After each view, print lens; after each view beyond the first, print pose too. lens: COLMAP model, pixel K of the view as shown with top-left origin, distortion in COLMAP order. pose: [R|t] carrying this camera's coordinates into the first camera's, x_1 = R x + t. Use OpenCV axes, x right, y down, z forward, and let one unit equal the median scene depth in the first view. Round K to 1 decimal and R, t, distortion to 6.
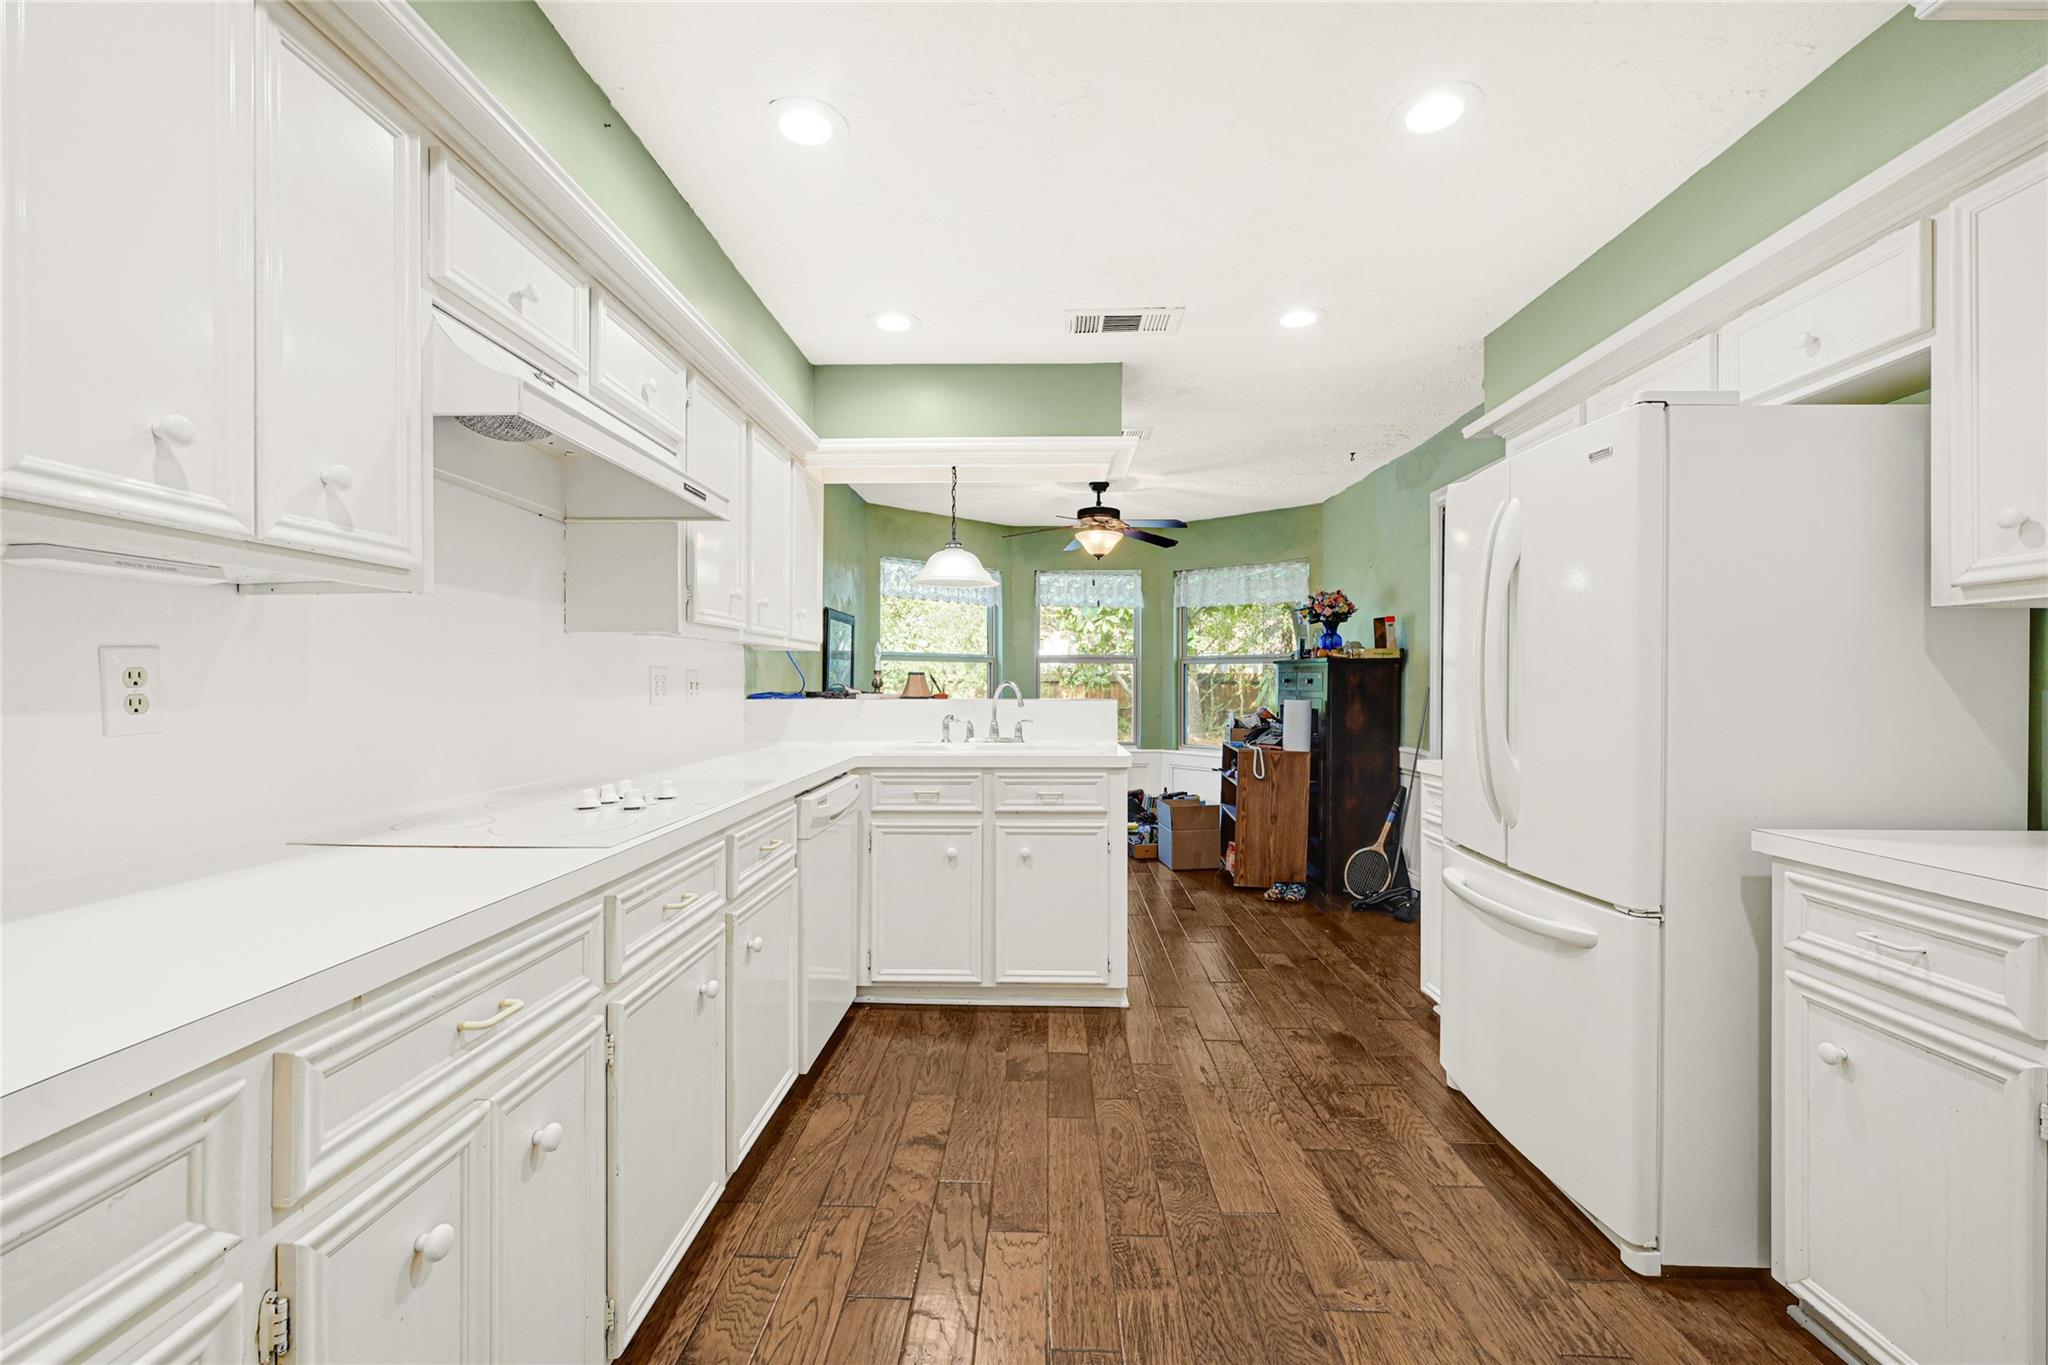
lens RADIAL K [[856.8, 0, 1028.3], [0, 856.8, 661.8], [0, 0, 1]] dist [0.001469, 0.000264]
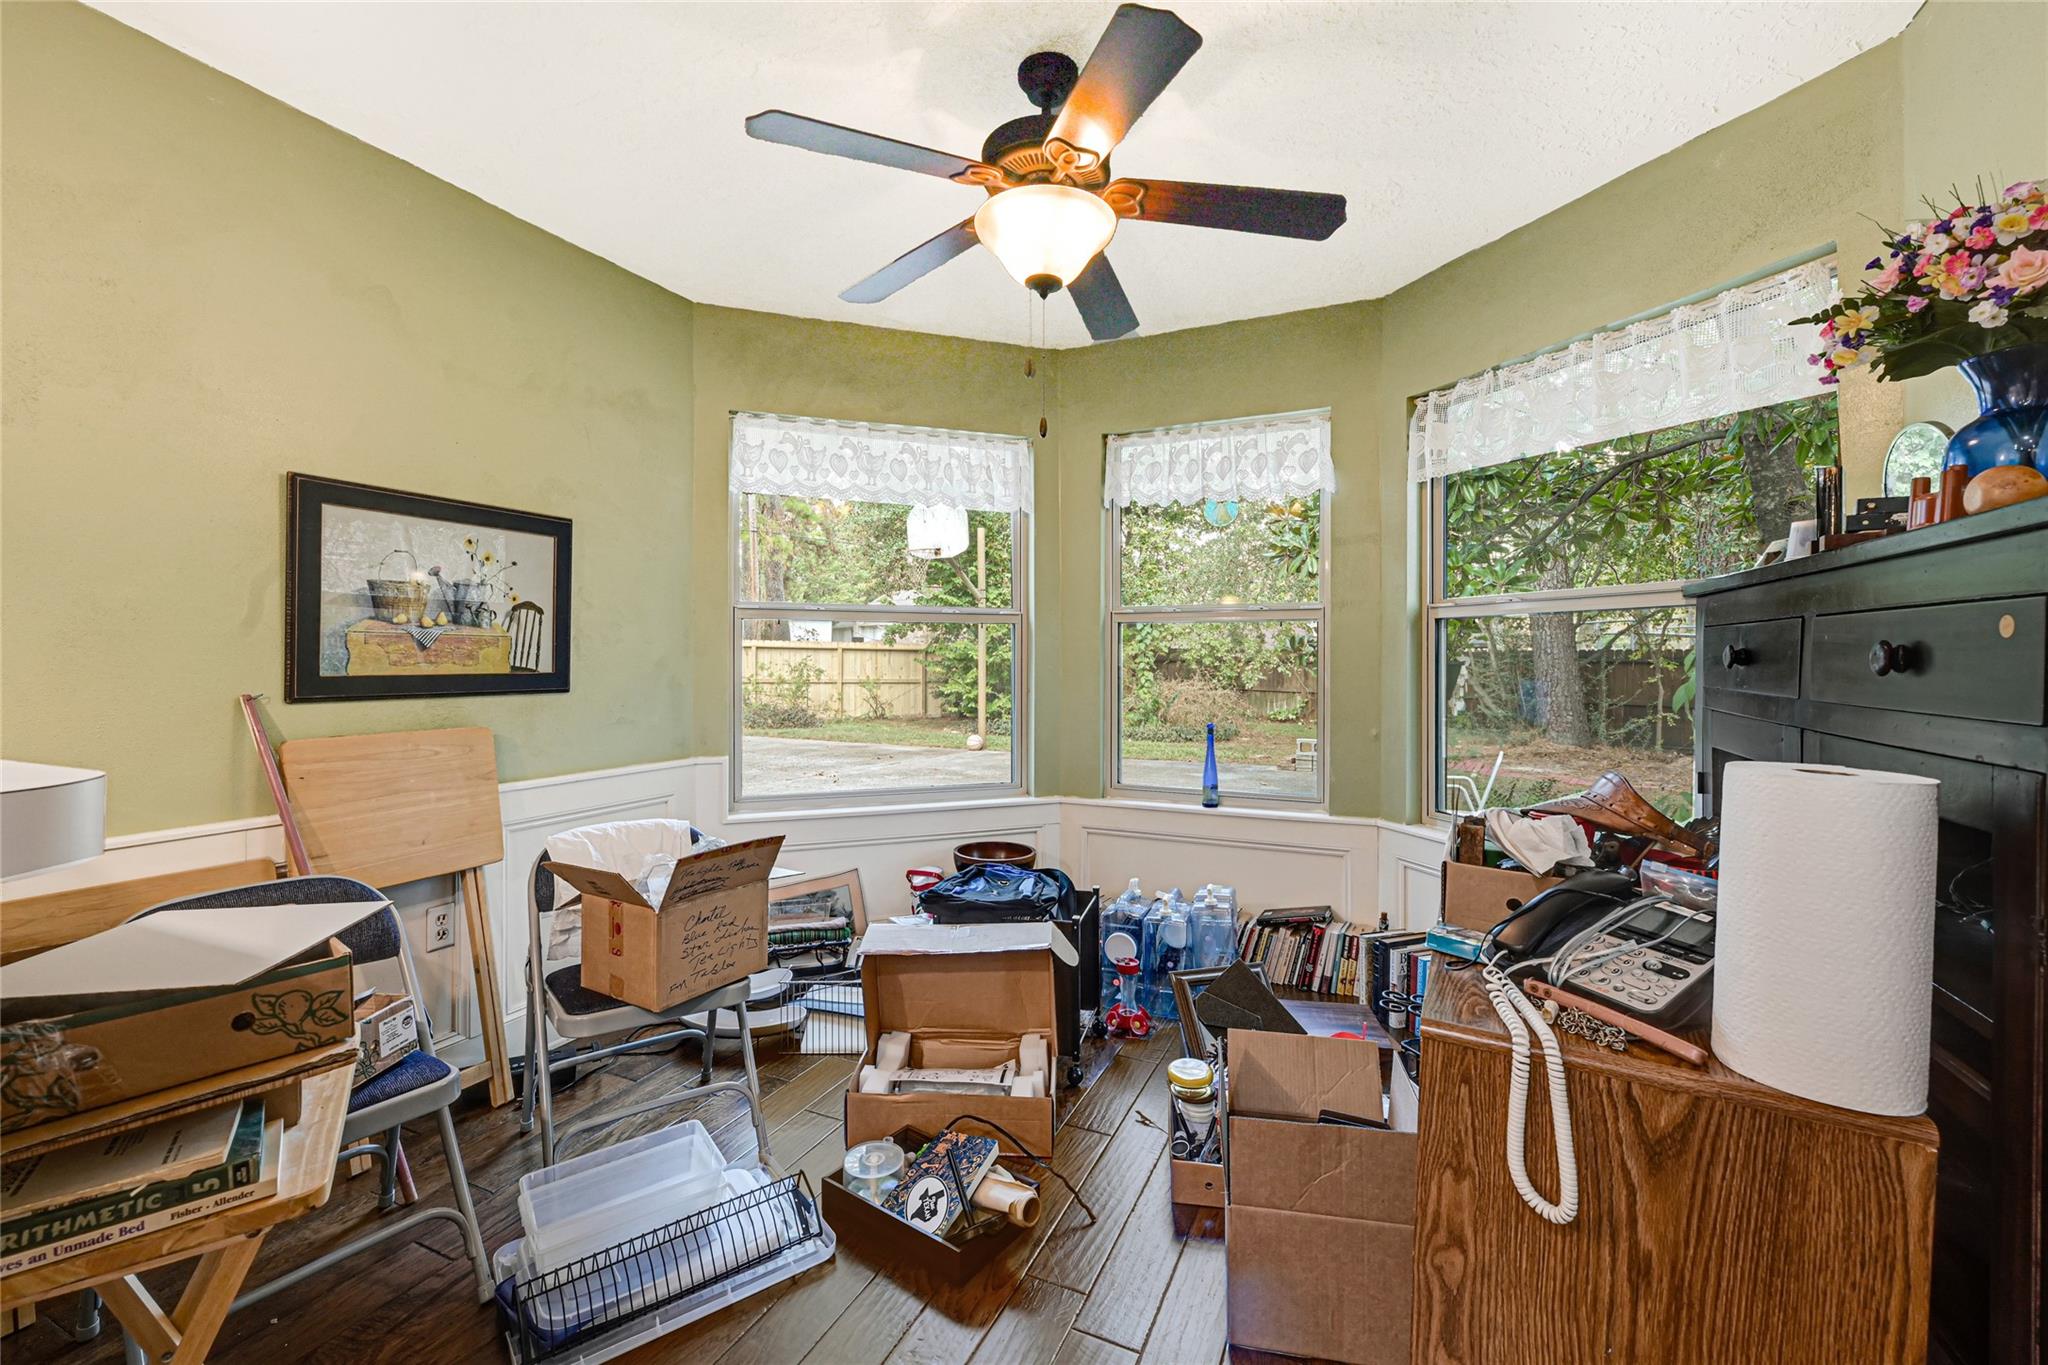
lens RADIAL K [[856.8, 0, 1028.3], [0, 856.8, 661.8], [0, 0, 1]] dist [0.001469, 0.000264]
pose [[0.919289, -0.004270, -0.393561, 0.228052], [0.013402, 0.999701, 0.020459, 0.016882], [0.393356, -0.024082, 0.919071, 0.754278]]
